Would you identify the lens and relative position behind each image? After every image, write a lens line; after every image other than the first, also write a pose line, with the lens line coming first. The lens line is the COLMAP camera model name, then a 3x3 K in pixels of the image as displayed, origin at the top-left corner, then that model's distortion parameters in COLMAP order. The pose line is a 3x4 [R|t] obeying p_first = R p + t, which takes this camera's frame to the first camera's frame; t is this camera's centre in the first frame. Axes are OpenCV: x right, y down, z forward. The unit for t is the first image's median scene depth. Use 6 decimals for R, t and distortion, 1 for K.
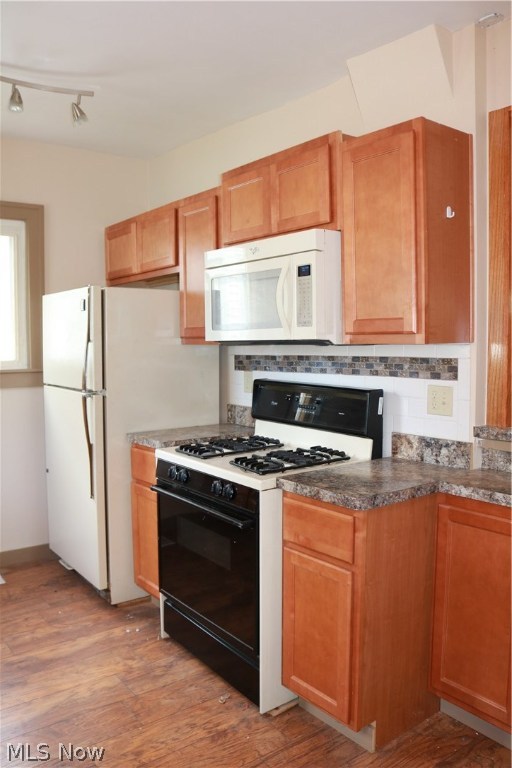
lens RADIAL K [[626.3, 0, 251.9], [0, 626.3, 384.8], [0, 0, 1]] dist [-0.143021, 0.087071]
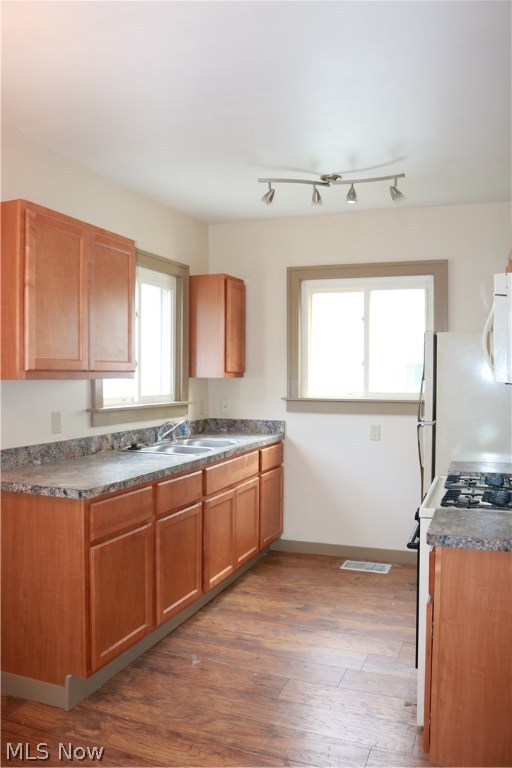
lens RADIAL K [[626.3, 0, 261.3], [0, 626.3, 381.7], [0, 0, 1]] dist [-0.143021, 0.087071]
pose [[0.536352, 0.018964, -0.843781, 0.612861], [-0.062892, 0.997866, -0.017550, -0.027007], [0.841648, 0.062480, 0.536401, 0.119744]]
